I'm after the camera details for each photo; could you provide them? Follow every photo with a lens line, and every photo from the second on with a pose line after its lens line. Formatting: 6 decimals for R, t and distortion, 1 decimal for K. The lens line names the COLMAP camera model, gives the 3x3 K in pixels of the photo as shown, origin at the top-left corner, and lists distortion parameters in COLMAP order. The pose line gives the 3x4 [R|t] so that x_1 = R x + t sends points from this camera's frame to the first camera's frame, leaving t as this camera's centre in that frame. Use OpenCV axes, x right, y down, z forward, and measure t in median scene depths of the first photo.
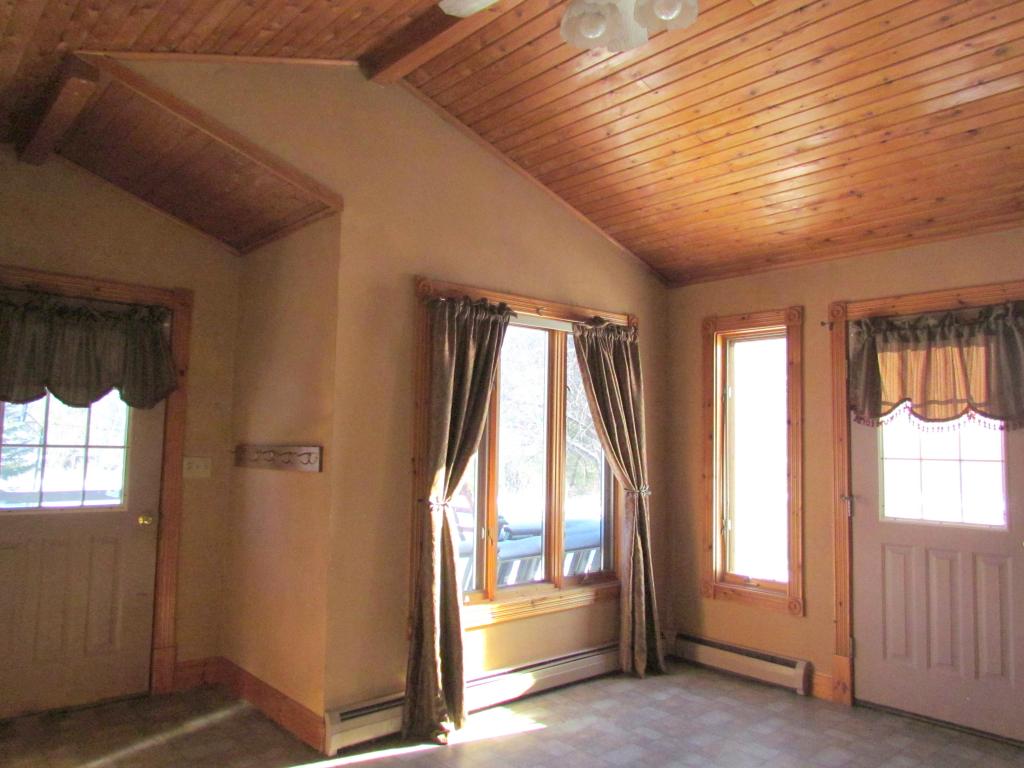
lens RADIAL K [[734.2, 0, 516.0], [0, 734.2, 390.5], [0, 0, 1]] dist [-0.022733, 0.003536]
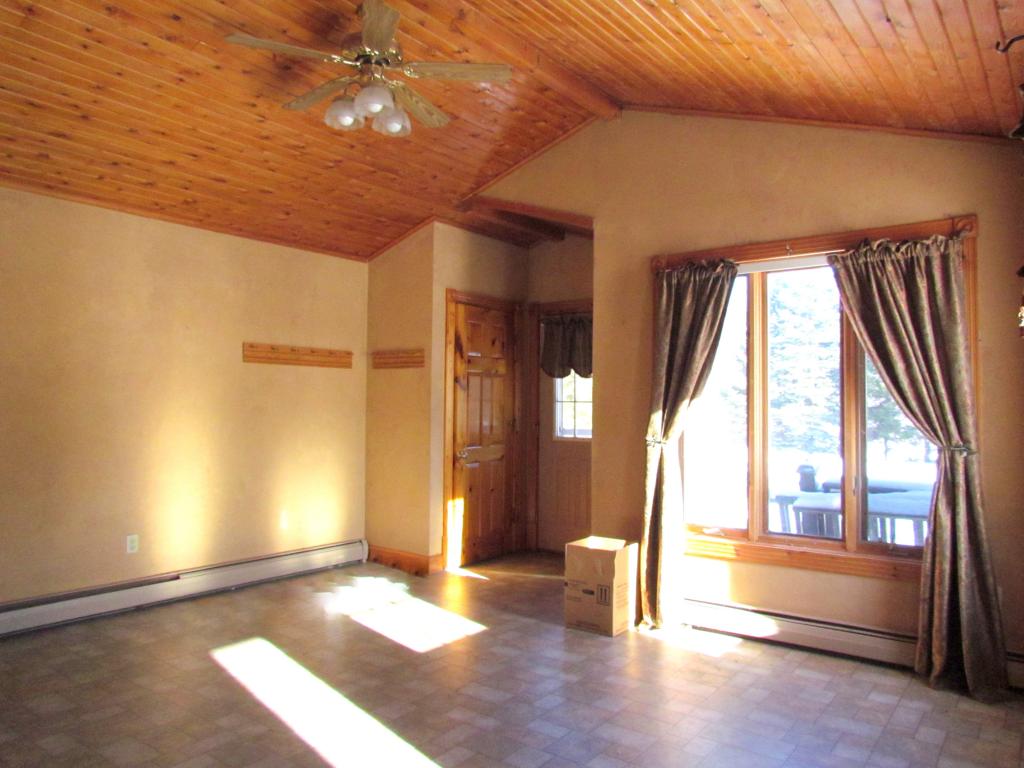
lens RADIAL K [[734.2, 0, 513.8], [0, 734.2, 381.4], [0, 0, 1]] dist [-0.022733, 0.003536]
pose [[0.186154, -0.050293, -0.981233, 0.955741], [0.081764, 0.996018, -0.035539, 0.072835], [0.979113, -0.073613, 0.189525, 0.502203]]
